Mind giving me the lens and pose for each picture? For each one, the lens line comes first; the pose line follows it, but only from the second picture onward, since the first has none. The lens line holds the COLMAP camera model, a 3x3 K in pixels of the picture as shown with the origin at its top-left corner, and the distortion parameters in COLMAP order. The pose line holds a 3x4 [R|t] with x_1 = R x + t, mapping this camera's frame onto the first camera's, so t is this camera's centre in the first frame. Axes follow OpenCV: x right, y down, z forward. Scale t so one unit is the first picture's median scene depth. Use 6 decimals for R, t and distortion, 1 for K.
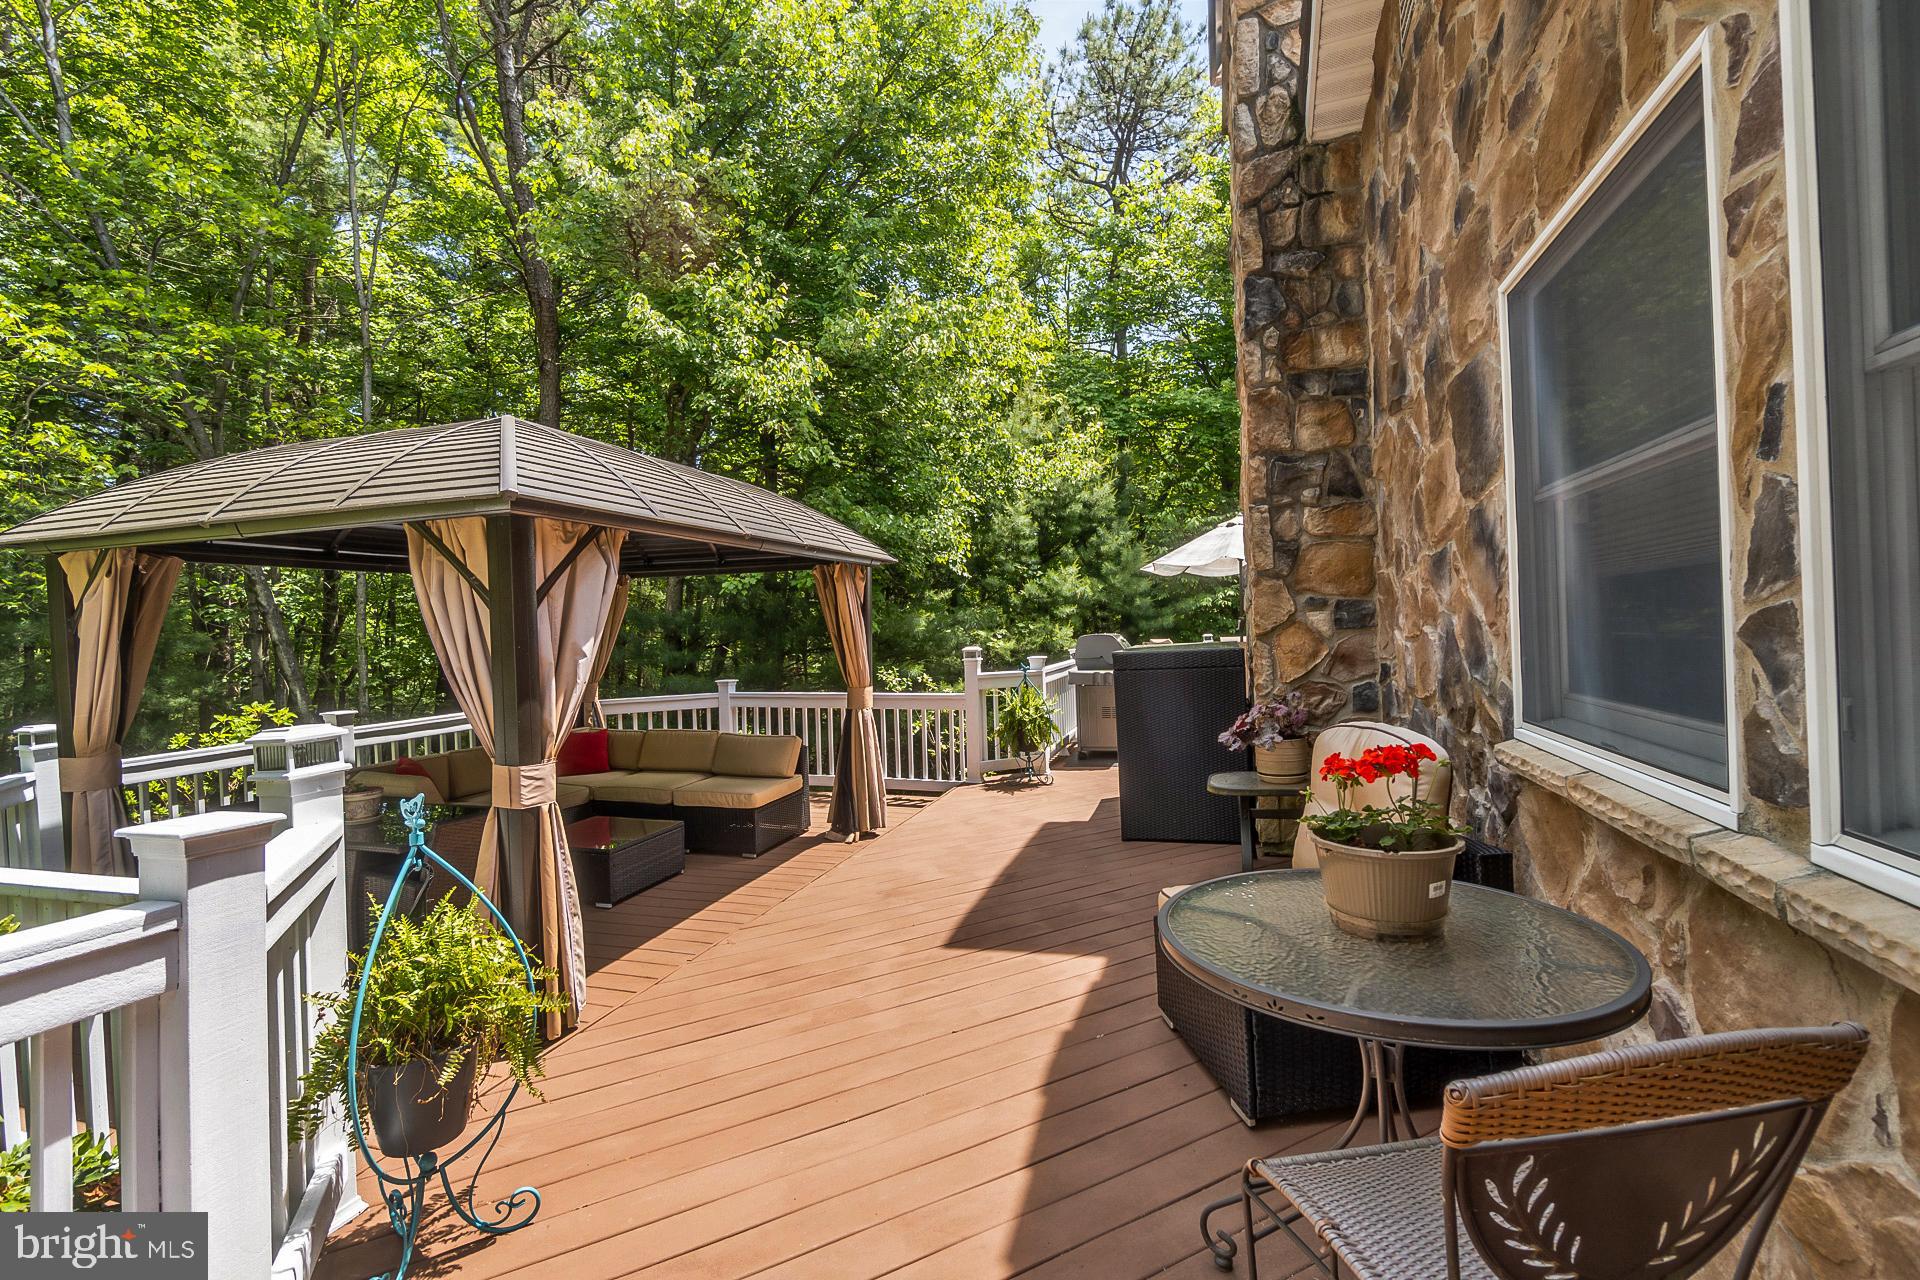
lens RADIAL K [[826.2, 0, 963.5], [0, 826.2, 630.9], [0, 0, 1]] dist [-0.008766, 0.000384]
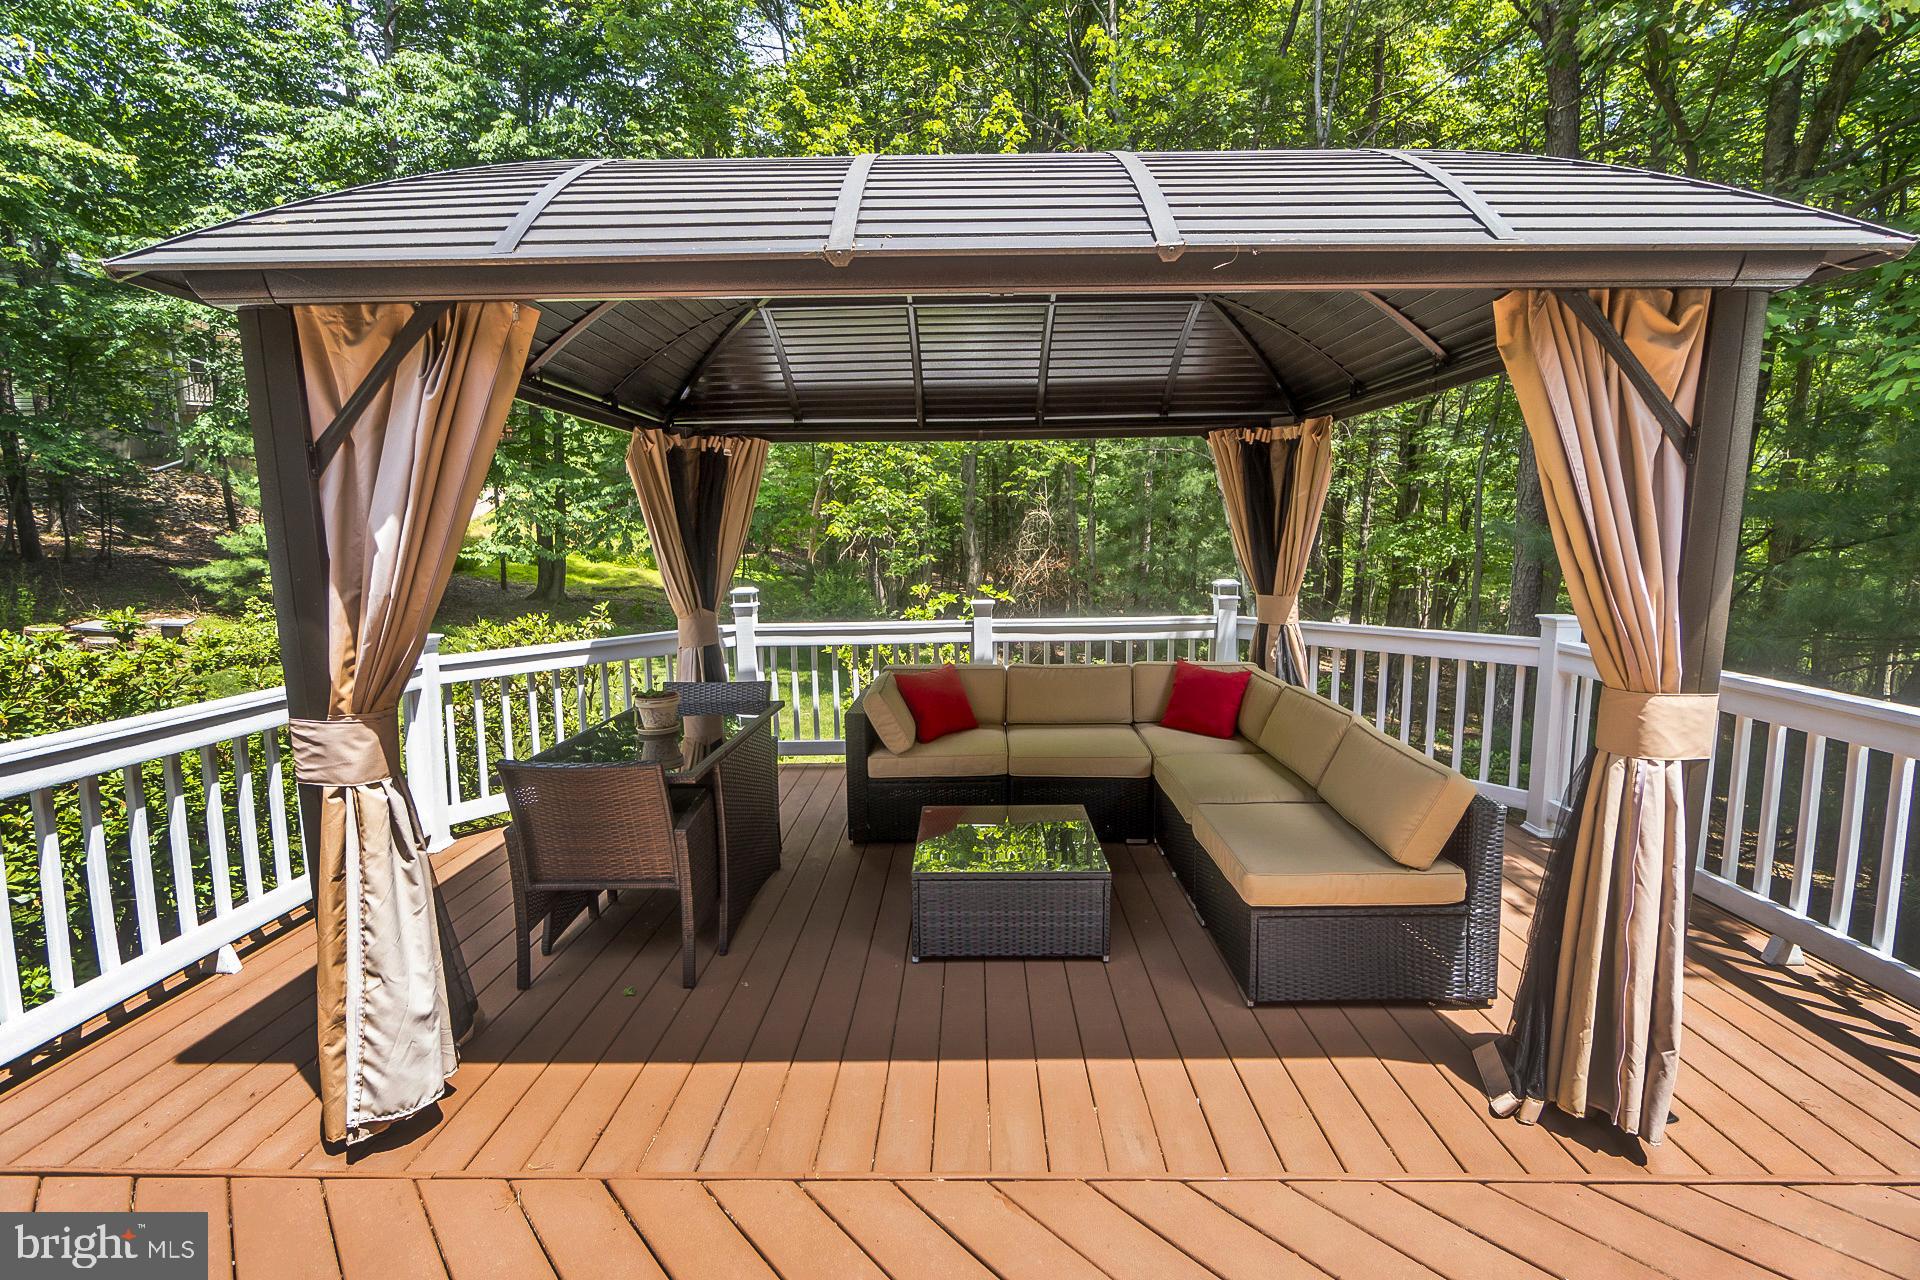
lens RADIAL K [[826.2, 0, 955.0], [0, 826.2, 628.5], [0, 0, 1]] dist [-0.008766, 0.000384]
pose [[0.264030, 0.133753, -0.955195, 0.094507], [-0.002637, 0.990434, 0.137959, 0.002939], [0.964511, -0.033906, 0.261857, 0.632077]]
